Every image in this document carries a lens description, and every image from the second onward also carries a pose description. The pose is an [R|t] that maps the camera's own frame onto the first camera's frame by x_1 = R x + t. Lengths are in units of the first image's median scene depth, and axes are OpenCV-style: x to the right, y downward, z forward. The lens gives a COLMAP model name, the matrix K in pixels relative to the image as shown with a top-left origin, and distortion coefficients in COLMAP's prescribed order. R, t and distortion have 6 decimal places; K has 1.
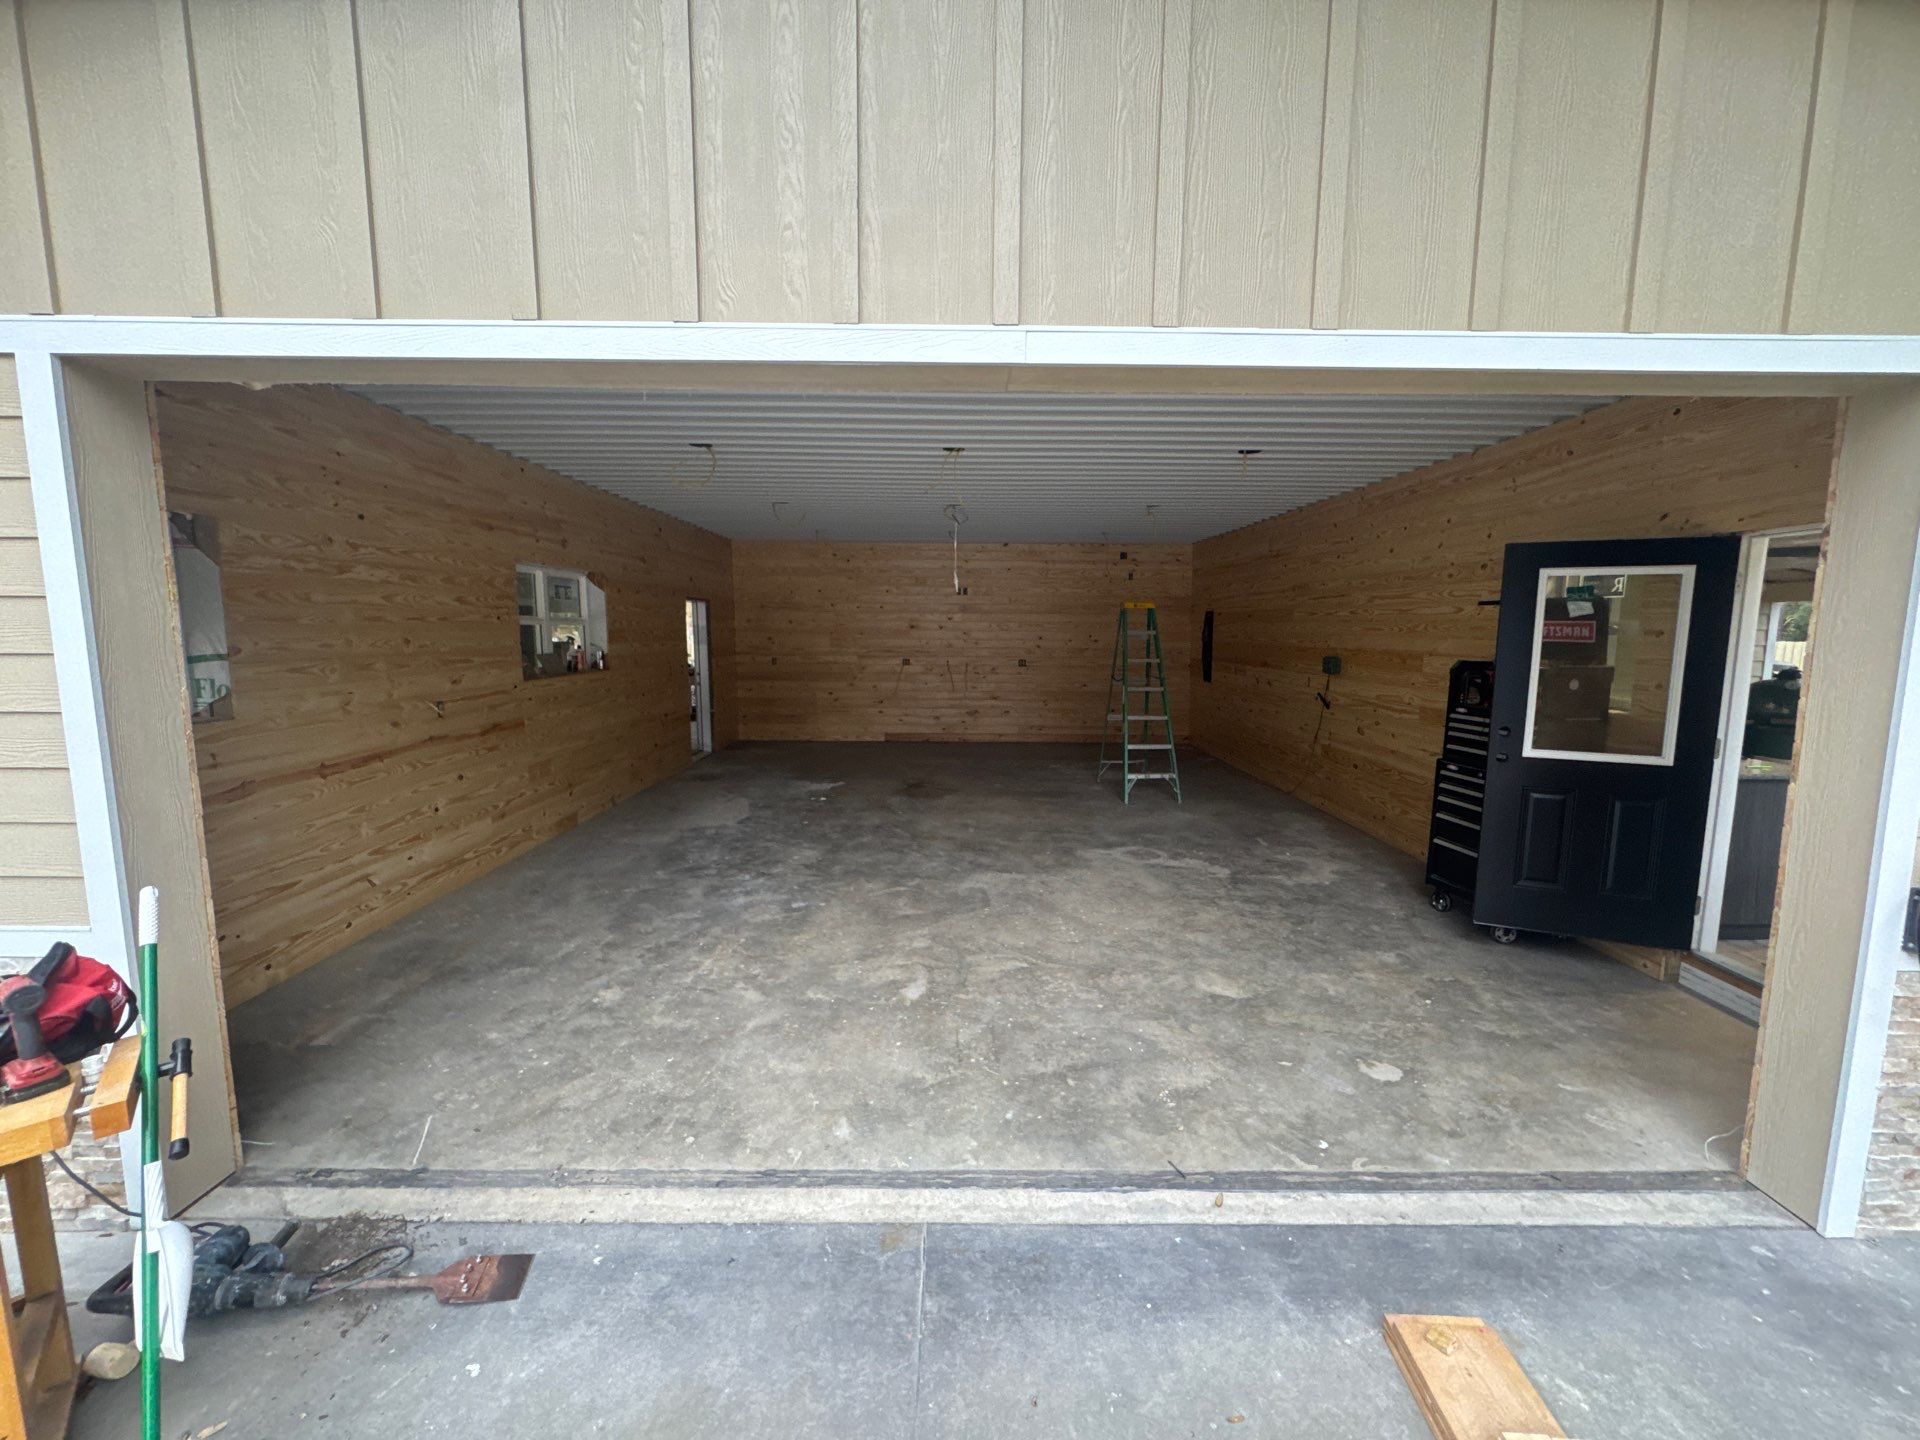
lens RADIAL K [[754.1, 0, 951.1], [0, 754.1, 720.1], [0, 0, 1]] dist [-0.001881, -0.000275]
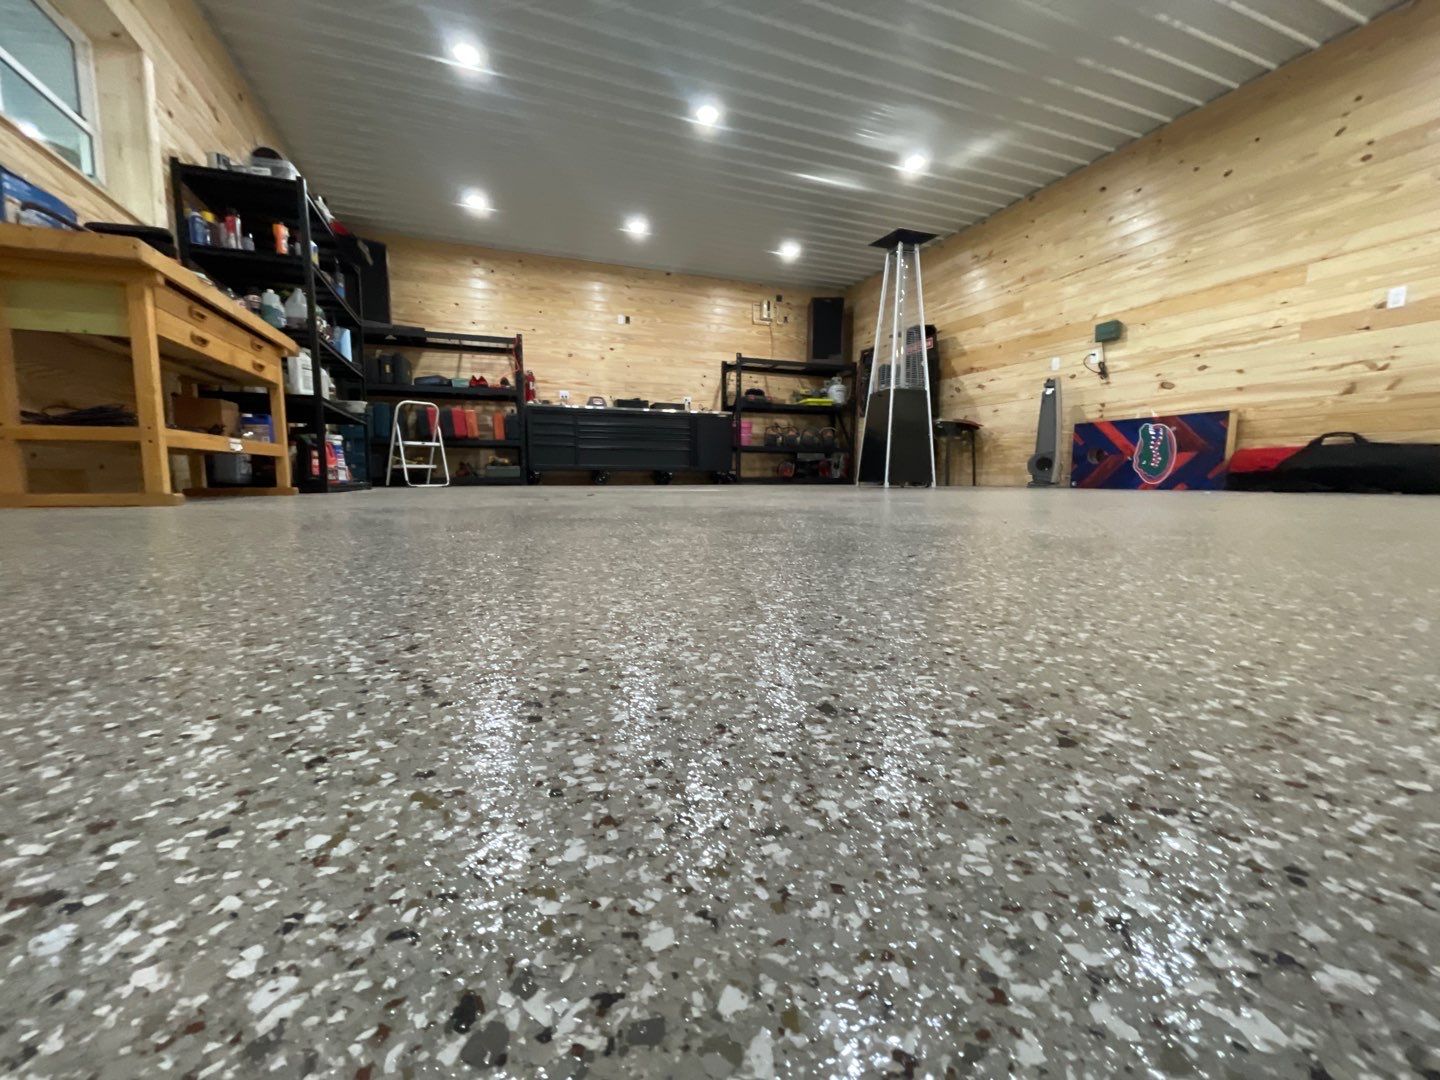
lens RADIAL K [[582.9, 0, 717.2], [0, 582.9, 538.0], [0, 0, 1]] dist [-0.003730, 0.000604]
pose [[0.932168, -0.044964, 0.359223, -0.297559], [0.047582, 0.998866, 0.001556, 0.204652], [-0.358886, 0.015642, 0.933250, 0.596562]]
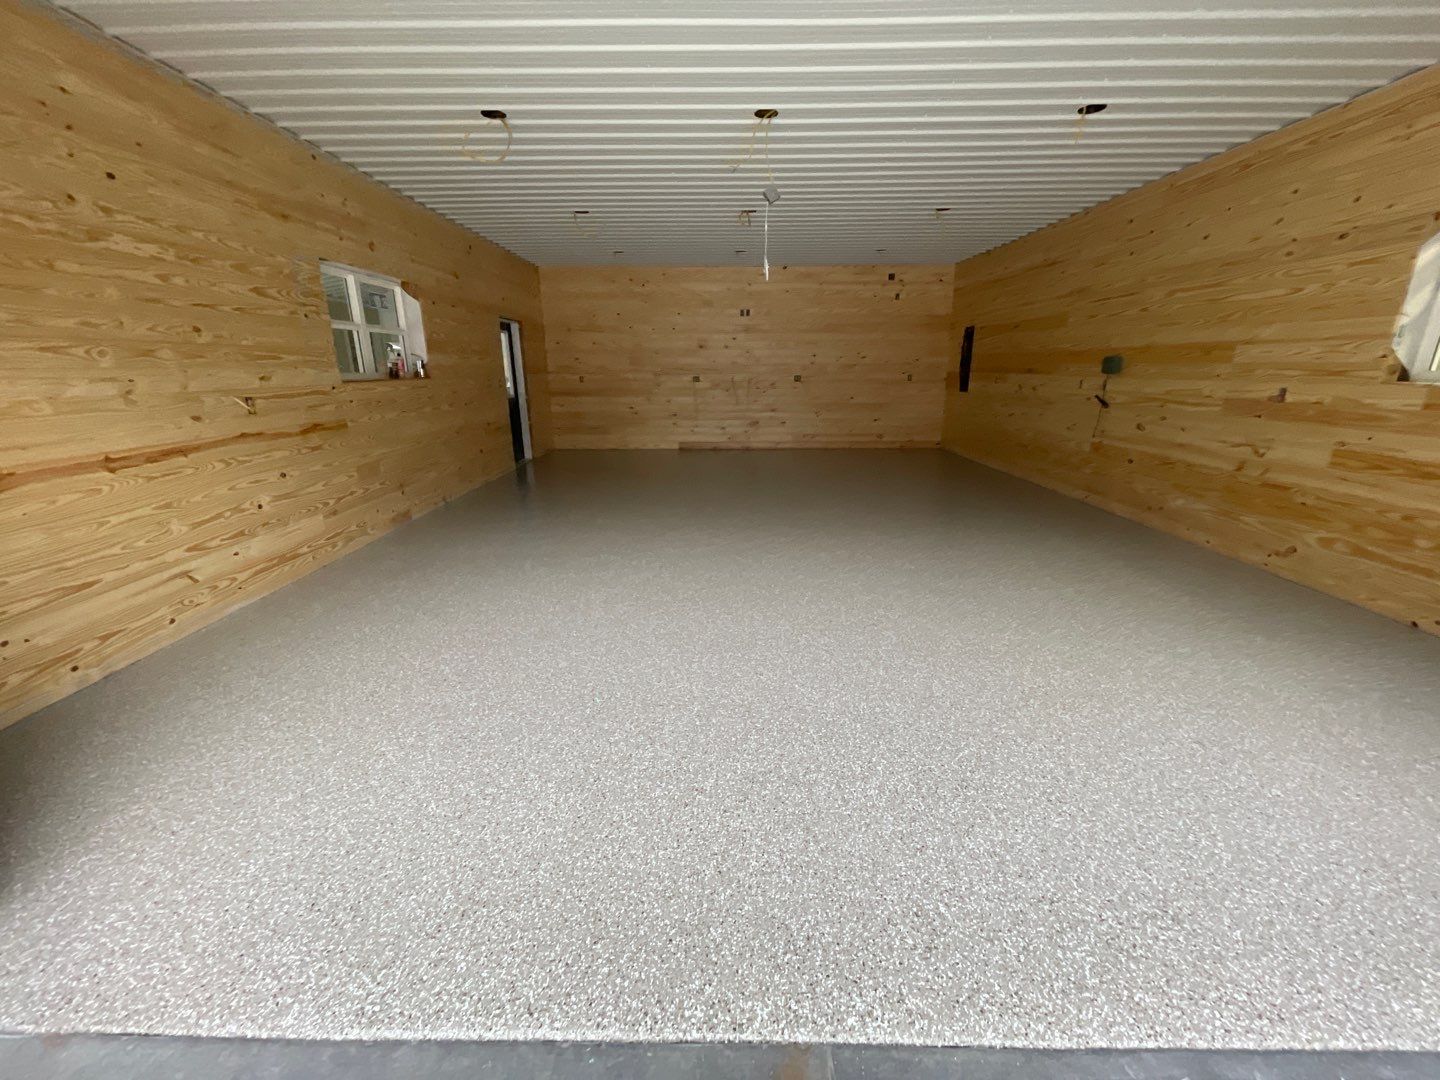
lens RADIAL K [[575.0, 0, 708.4], [0, 575.0, 538.6], [0, 0, 1]] dist [-0.002290, 0.000565]
pose [[0.999787, -0.006533, -0.019562, -0.052021], [0.009755, 0.985498, 0.169406, 0.029929], [0.018171, -0.169561, 0.985352, 0.198888]]
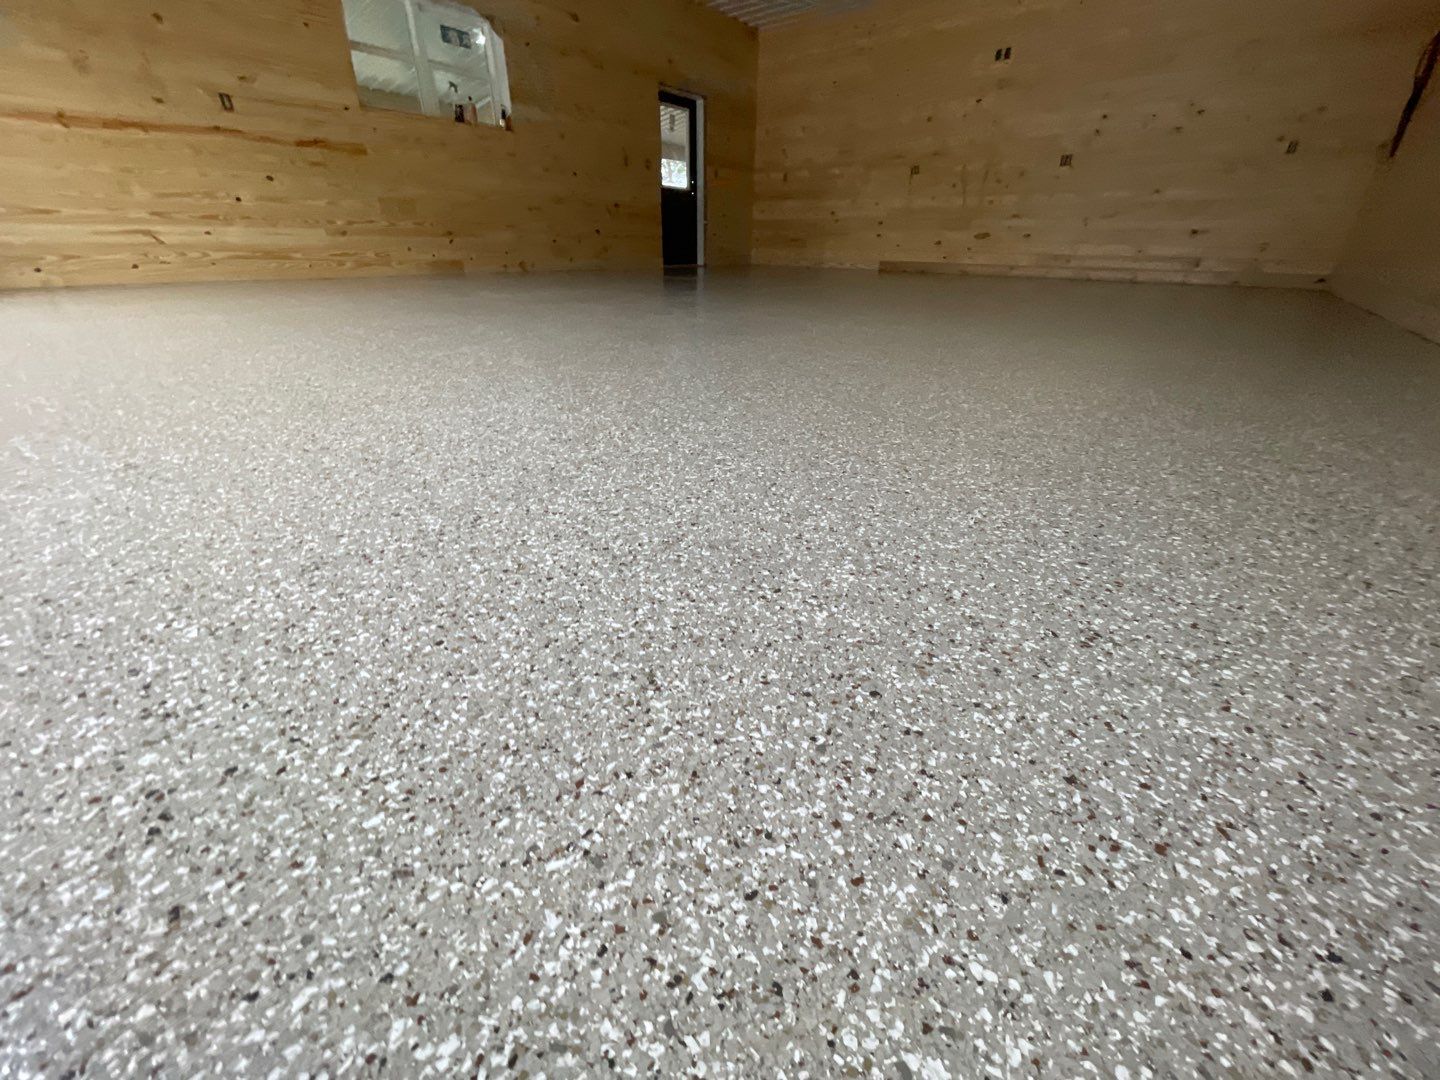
lens RADIAL K [[565.6, 0, 713.3], [0, 565.6, 540.1], [0, 0, 1]] dist [-0.001881, -0.000275]
pose [[0.783057, 0.290412, -0.549984, 0.486856], [-0.079499, 0.923773, 0.374598, 0.186832], [0.616848, -0.249608, 0.746454, 0.542002]]
